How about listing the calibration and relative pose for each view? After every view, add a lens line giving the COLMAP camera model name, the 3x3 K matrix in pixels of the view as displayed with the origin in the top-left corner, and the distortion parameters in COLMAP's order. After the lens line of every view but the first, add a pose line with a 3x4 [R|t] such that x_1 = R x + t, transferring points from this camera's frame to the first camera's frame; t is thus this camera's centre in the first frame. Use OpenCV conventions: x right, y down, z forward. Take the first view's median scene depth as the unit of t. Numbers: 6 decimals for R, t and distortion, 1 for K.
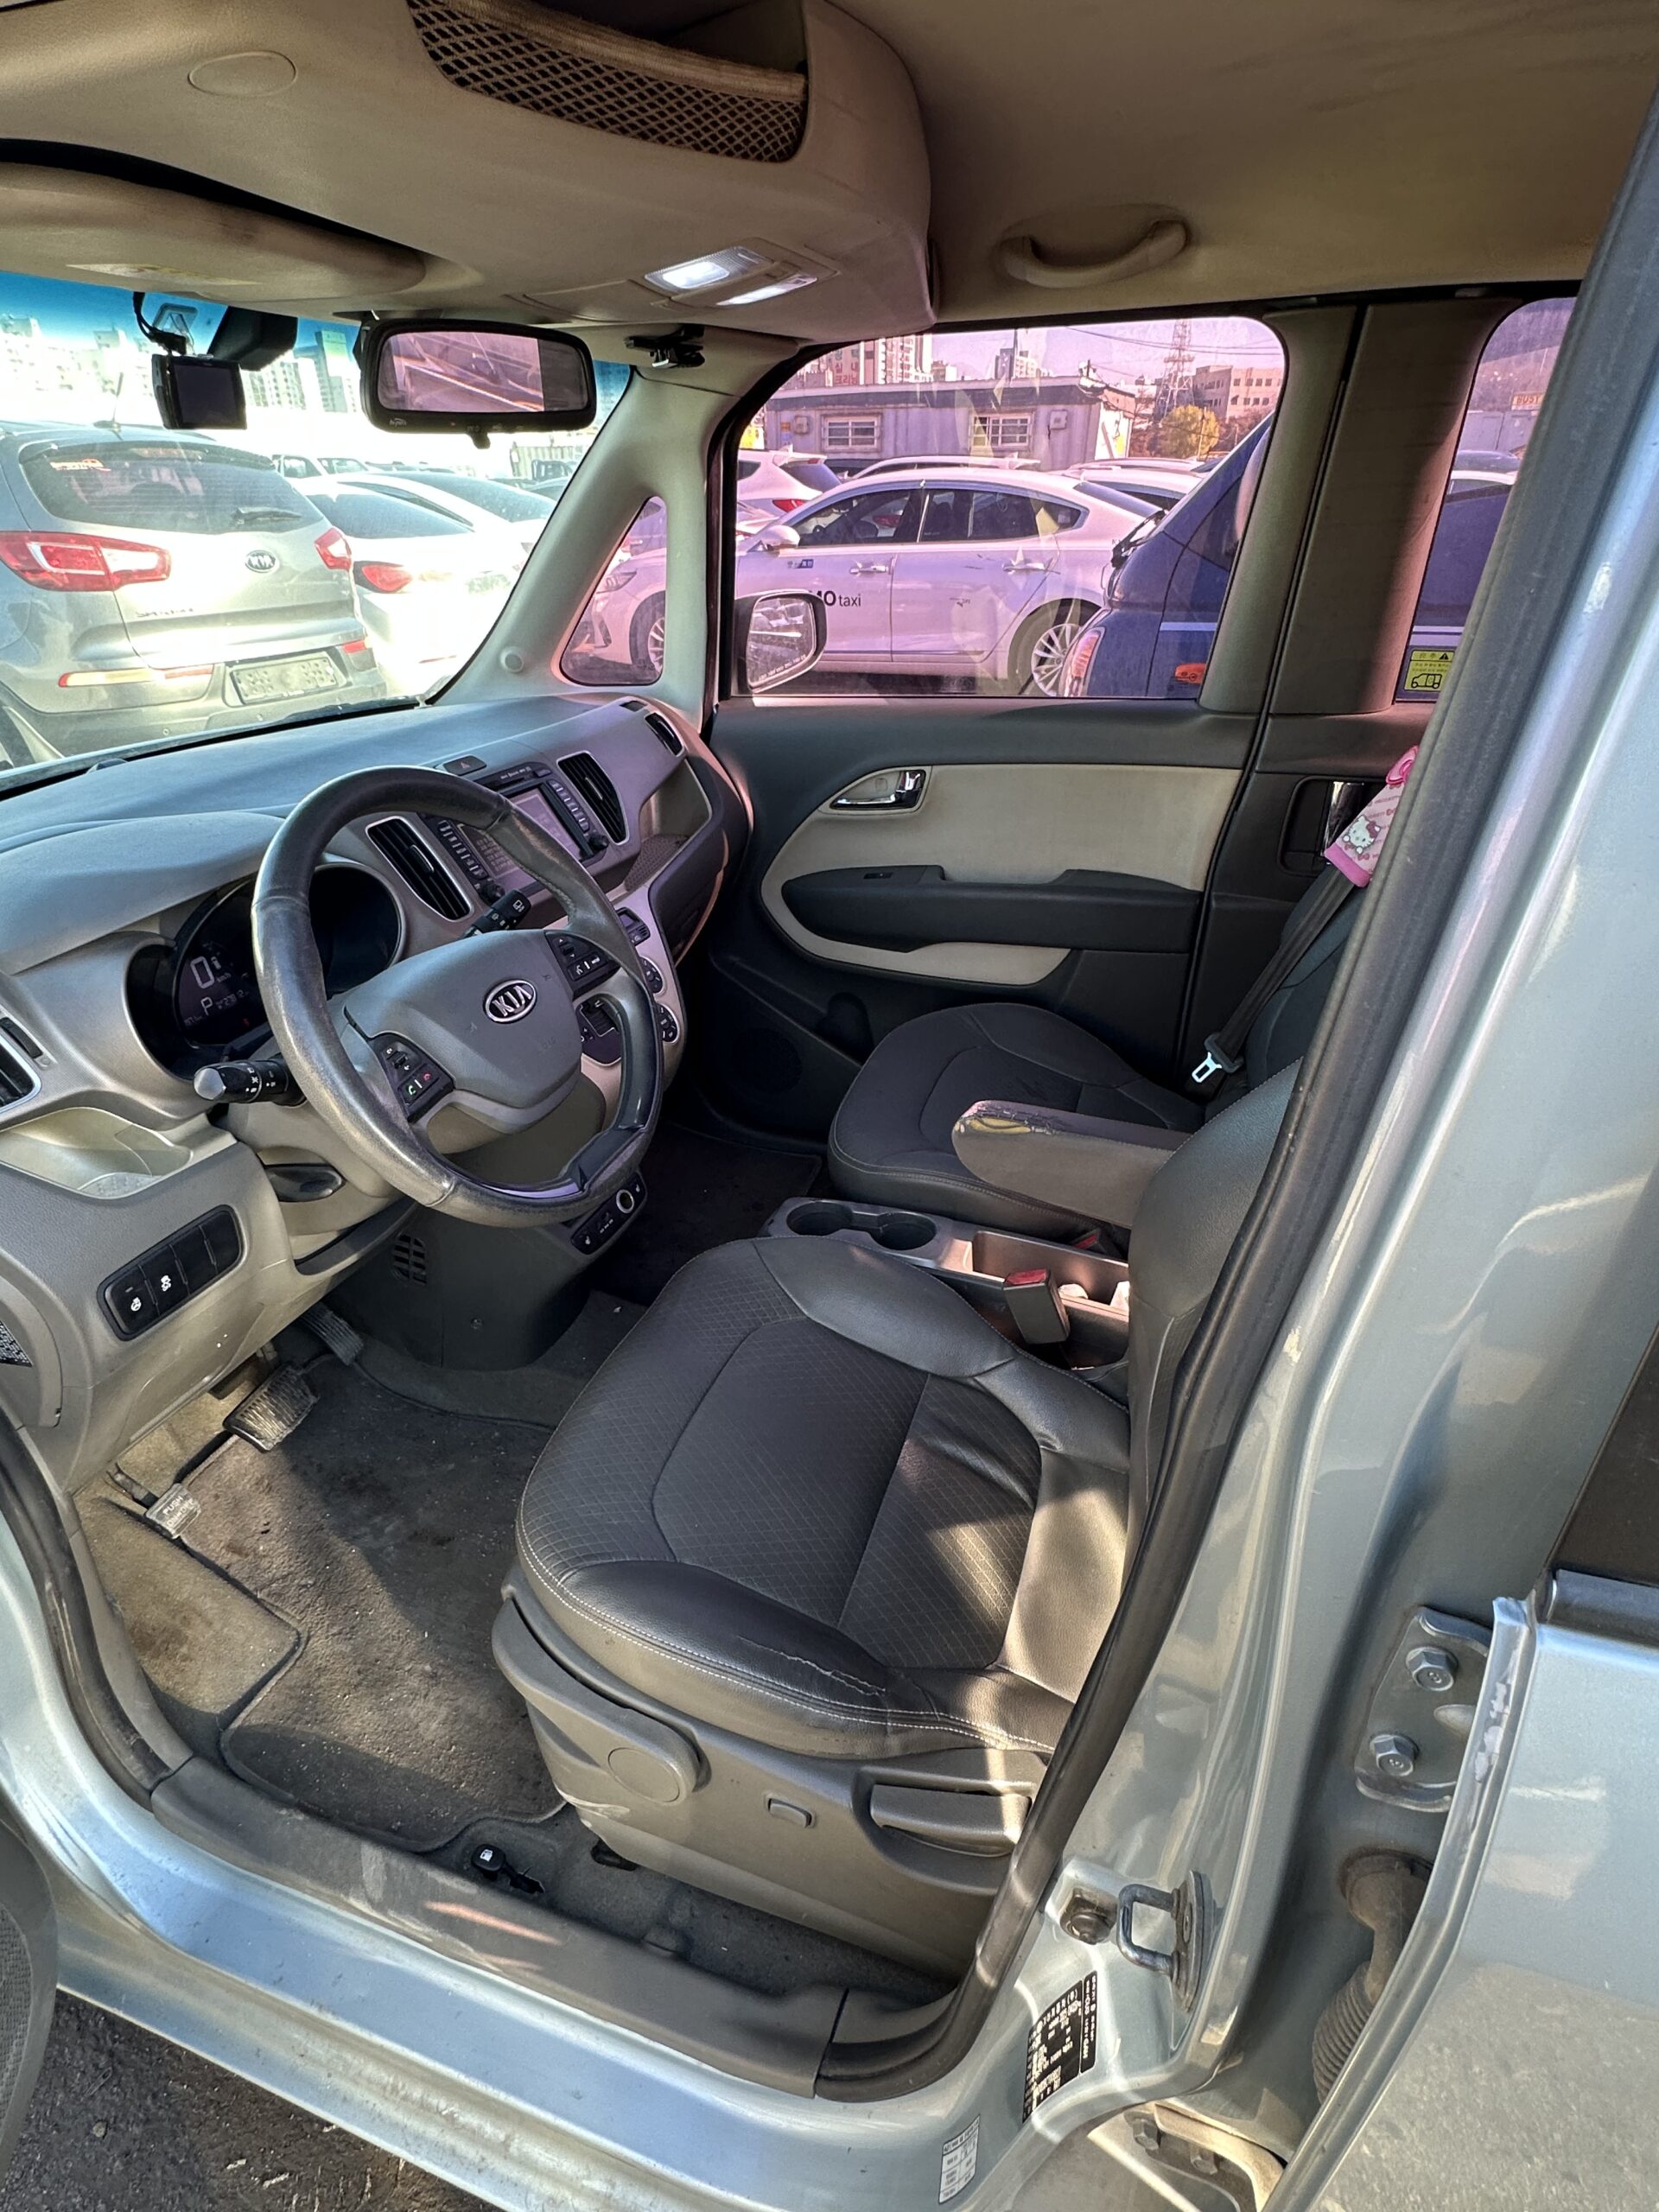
lens RADIAL K [[1121.2, 0, 829.5], [0, 1121.2, 1106.0], [0, 0, 1]] dist [-0.013298, -0.000004]
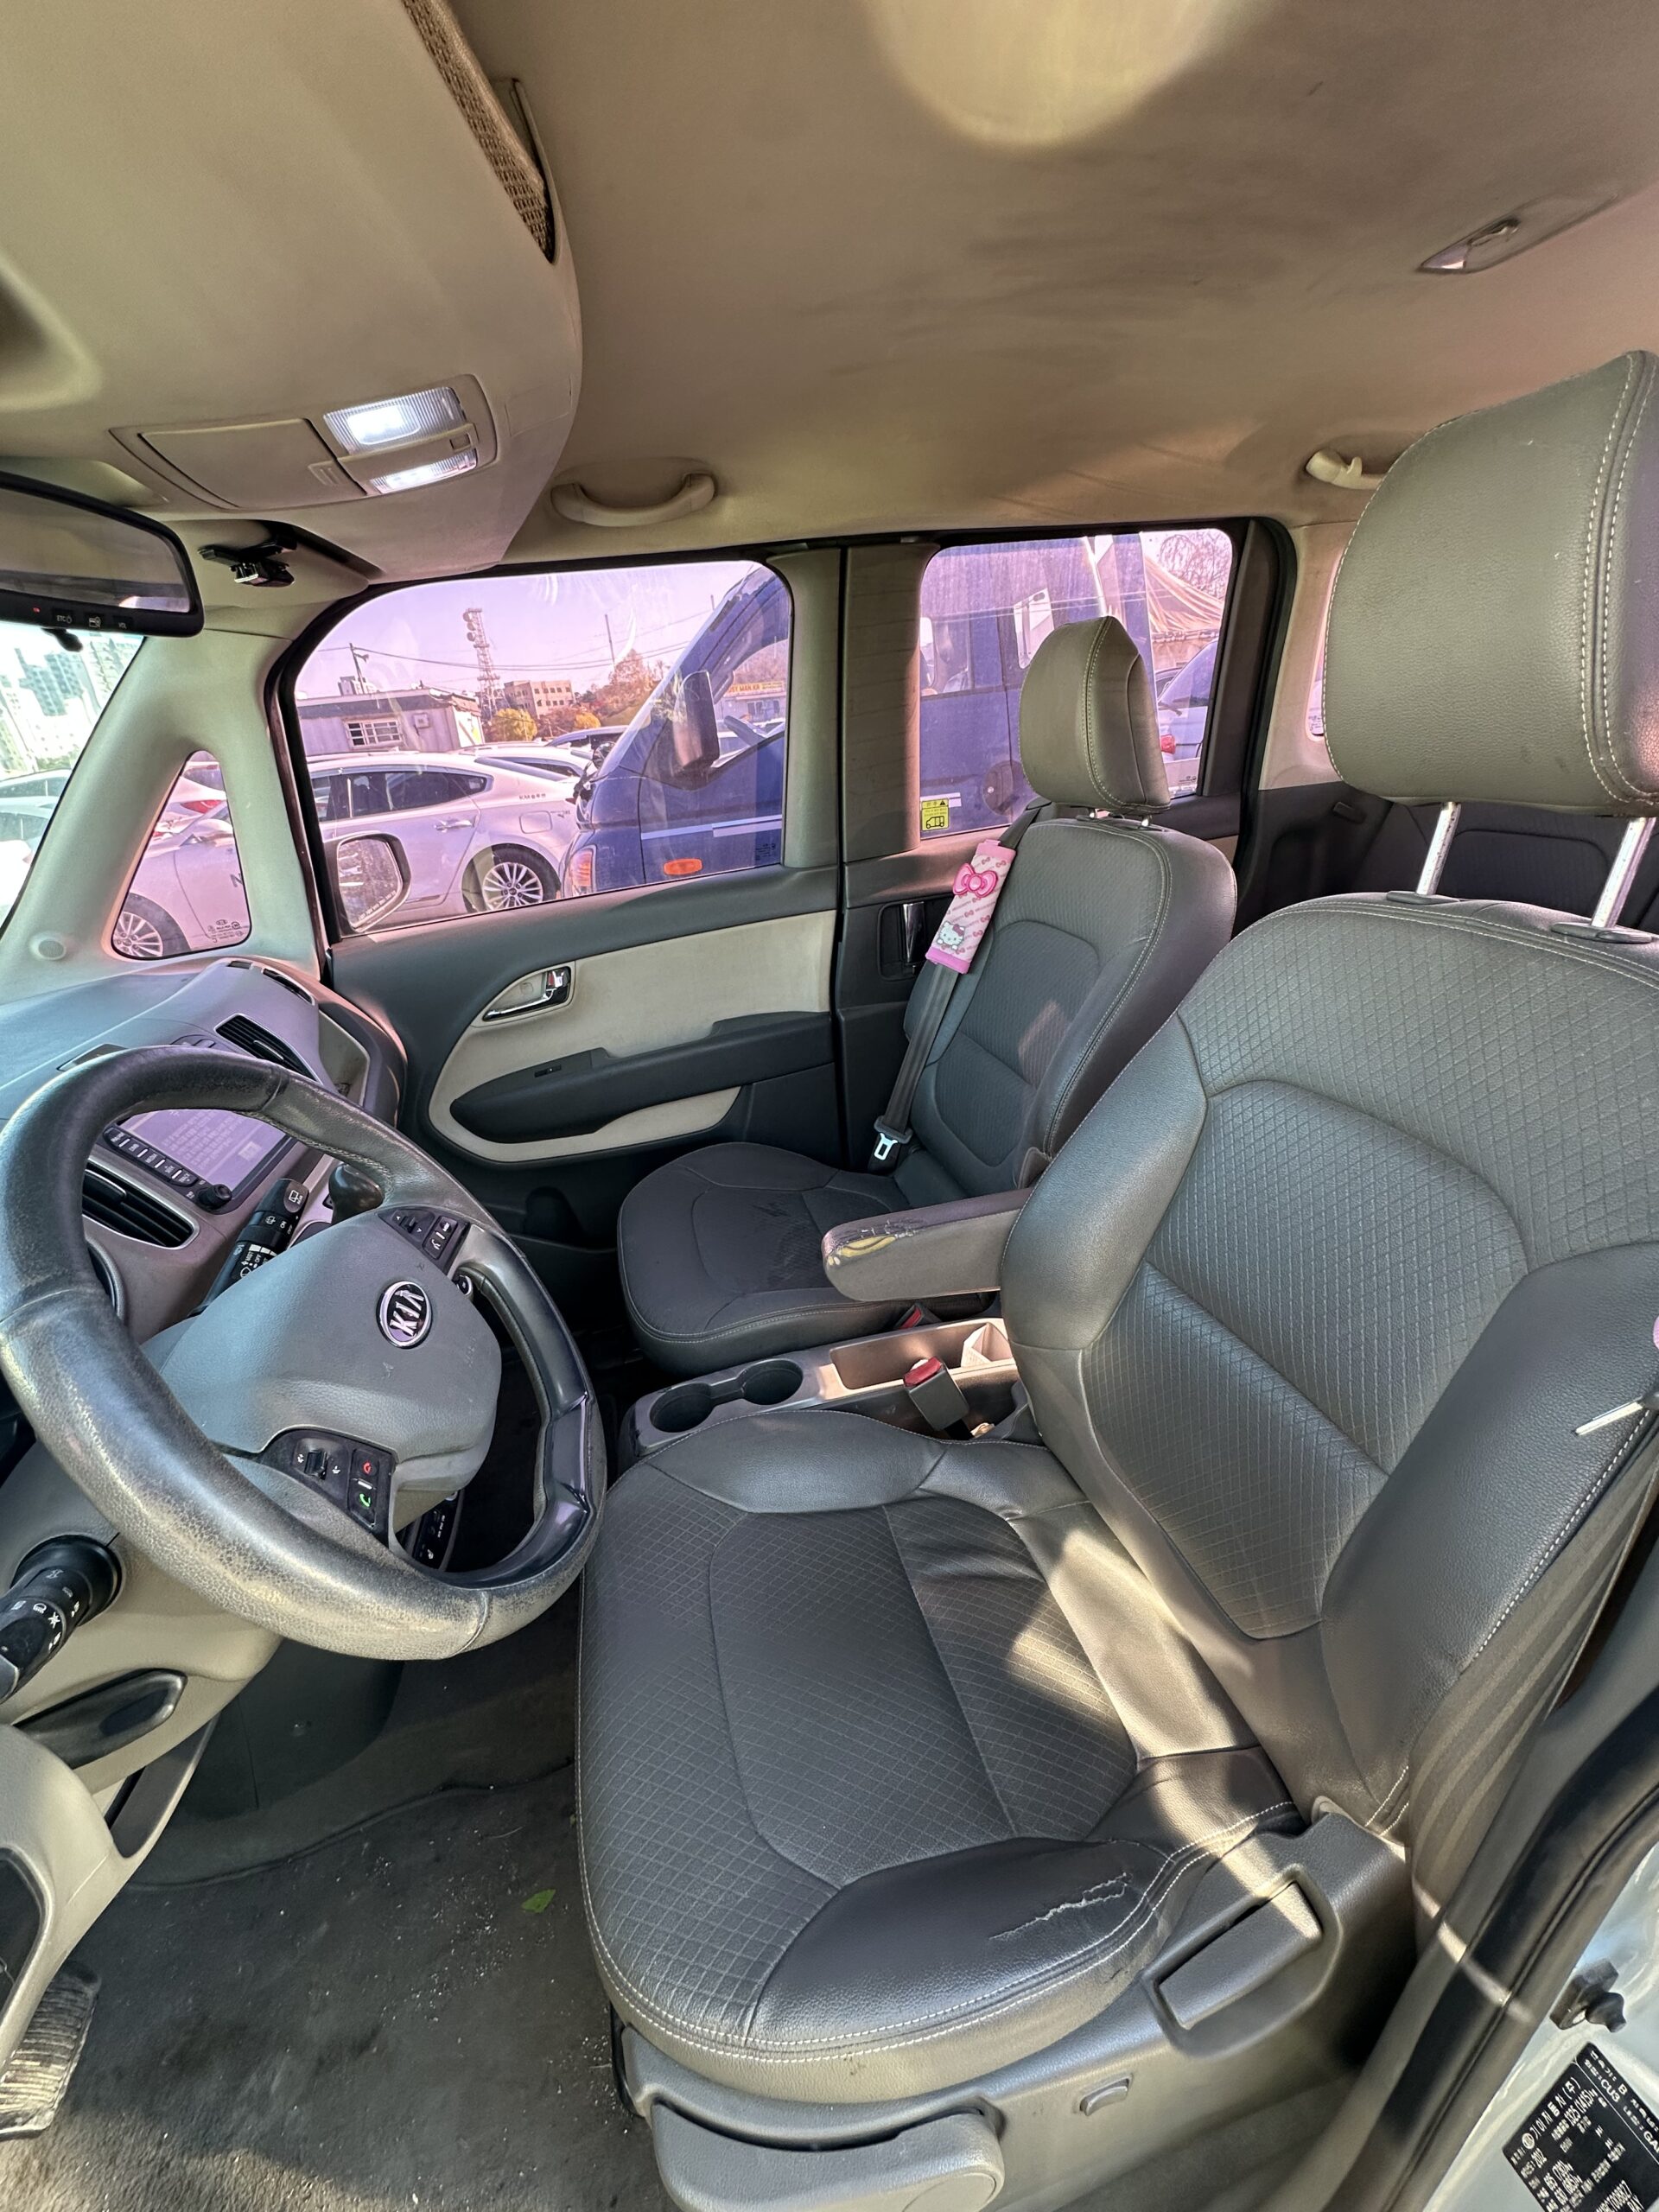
lens RADIAL K [[875.0, 0, 829.5], [0, 875.0, 1106.0], [0, 0, 1]] dist [-0.007611, 0.000546]
pose [[0.828041, -0.280620, 0.485387, -0.184294], [0.342475, 0.938605, -0.041600, -0.063948], [-0.443913, 0.200679, 0.873309, 0.218735]]
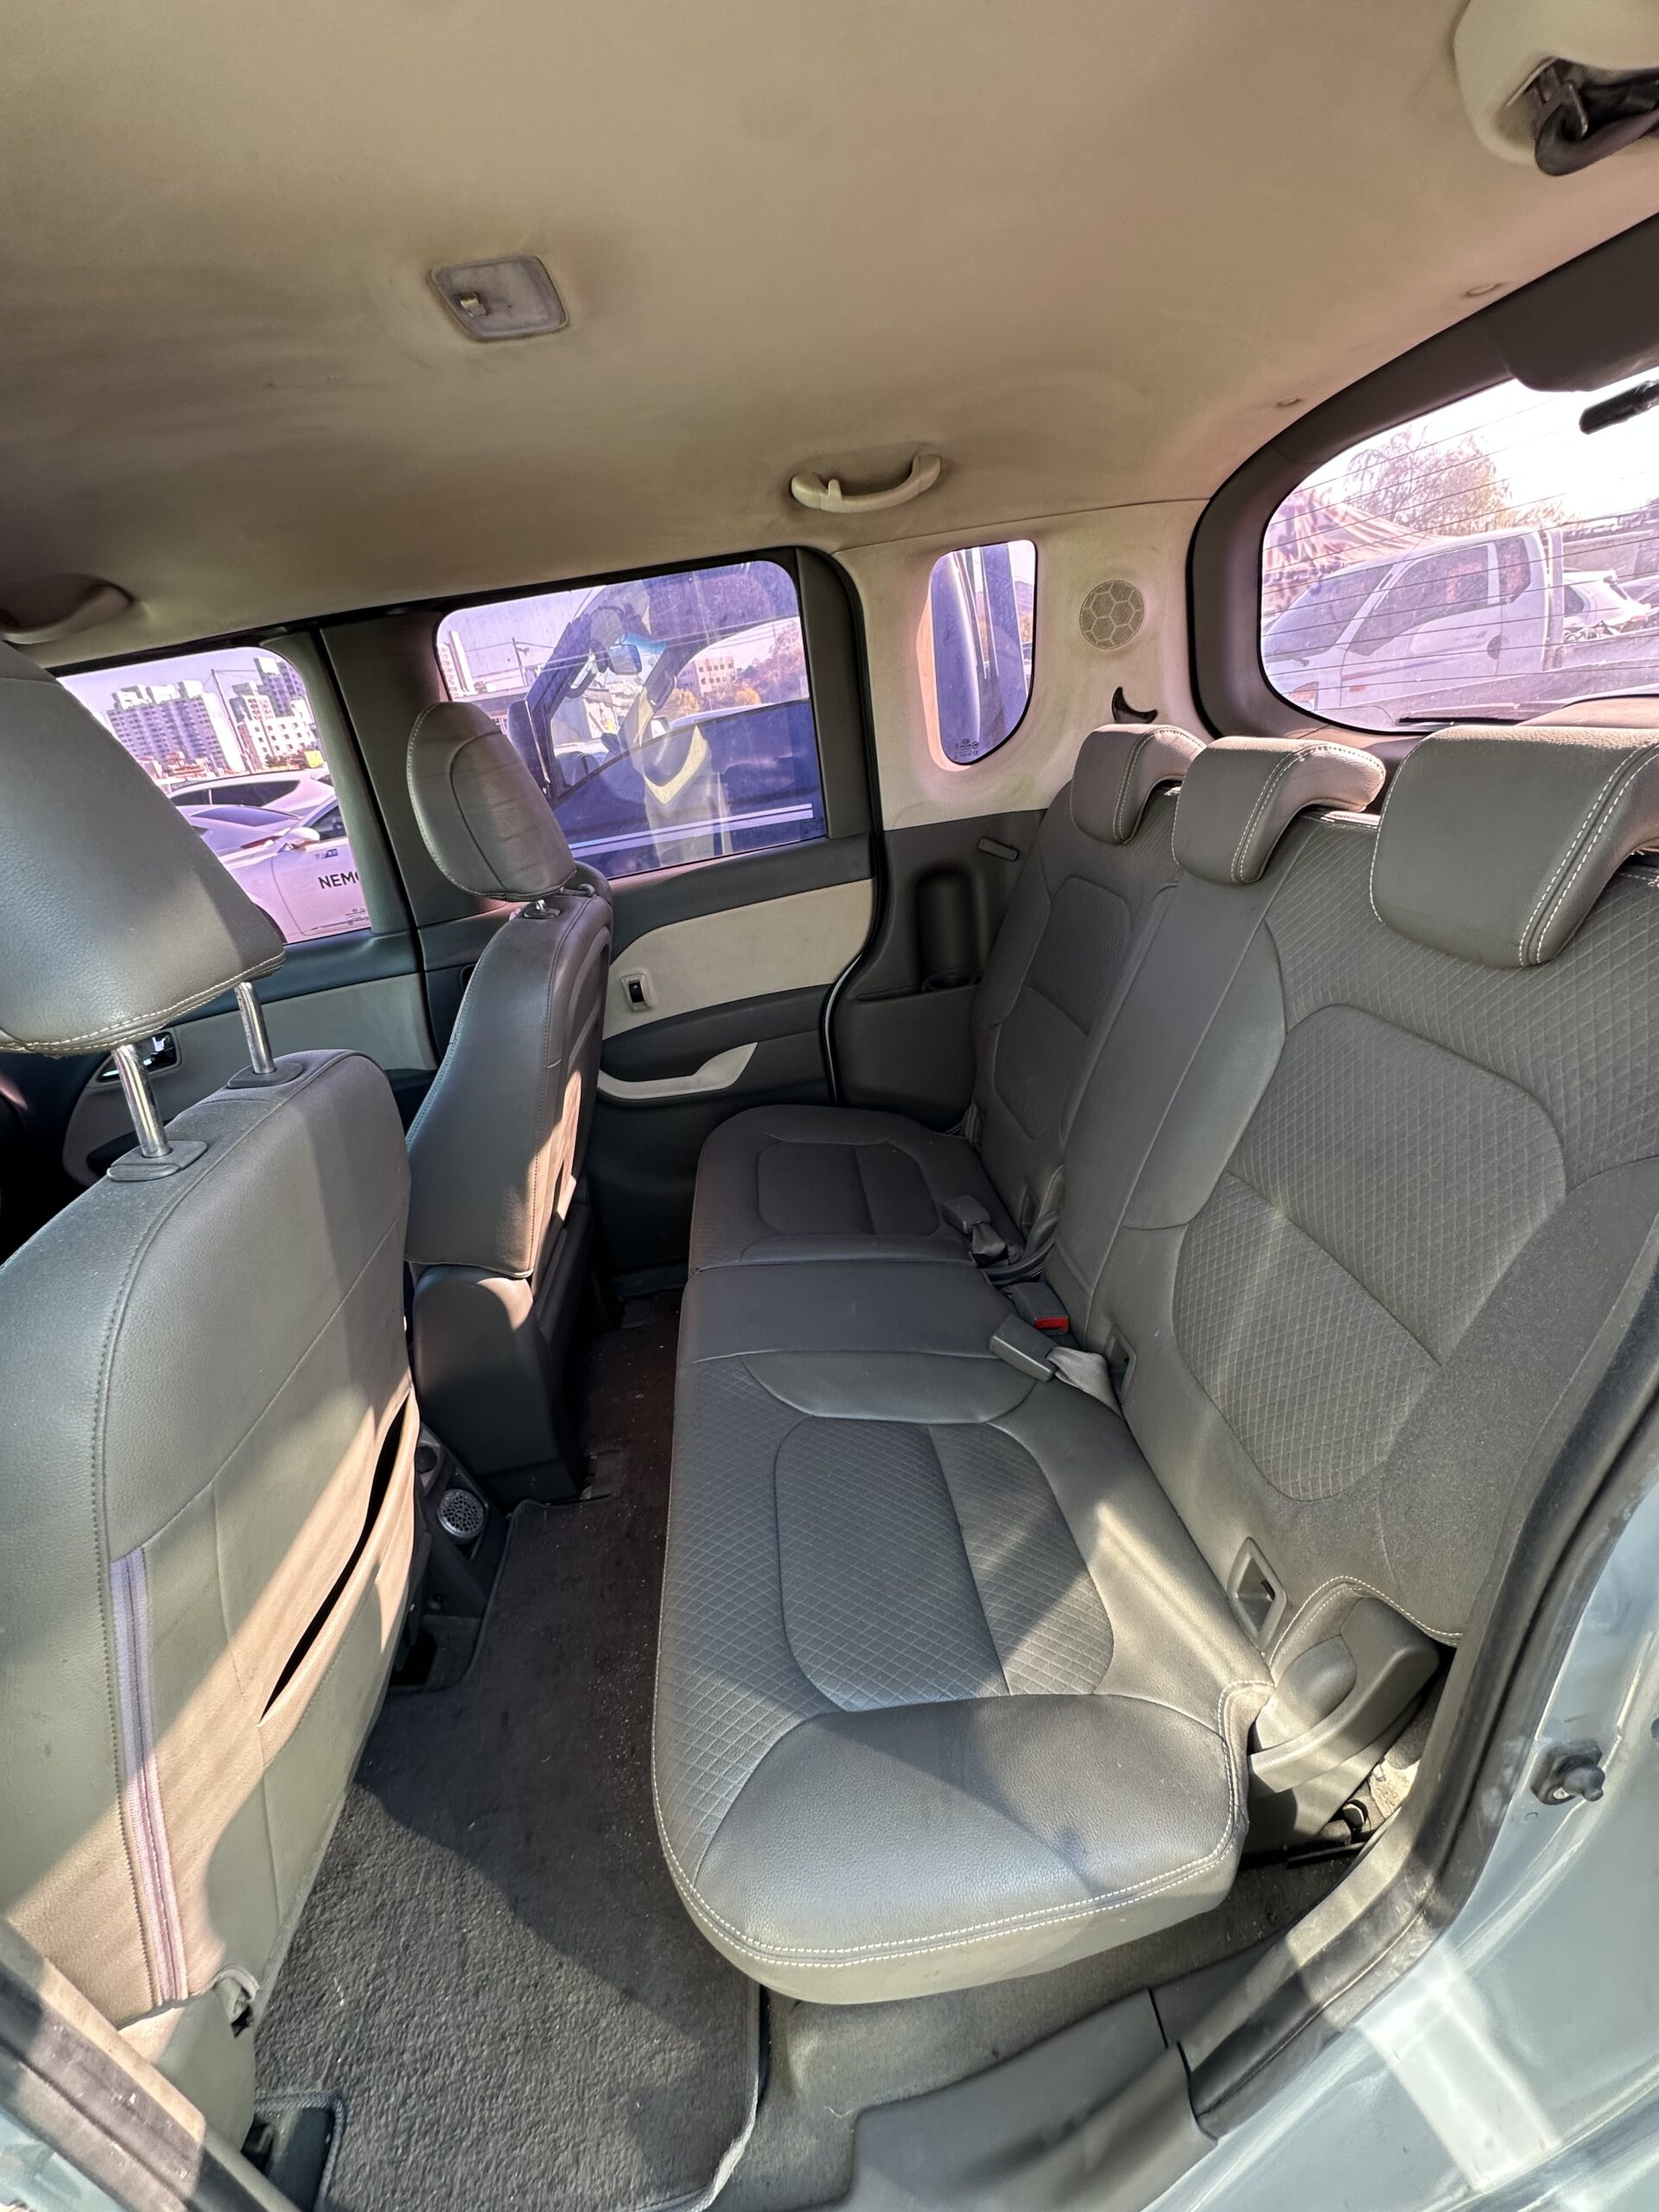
lens RADIAL K [[875.0, 0, 829.5], [0, 875.0, 1106.0], [0, 0, 1]] dist [-0.007611, 0.000546]
pose [[0.904247, -0.278394, 0.323781, 0.469207], [0.315733, 0.946406, -0.068031, 0.059511], [-0.287489, 0.163745, 0.943683, -0.039368]]
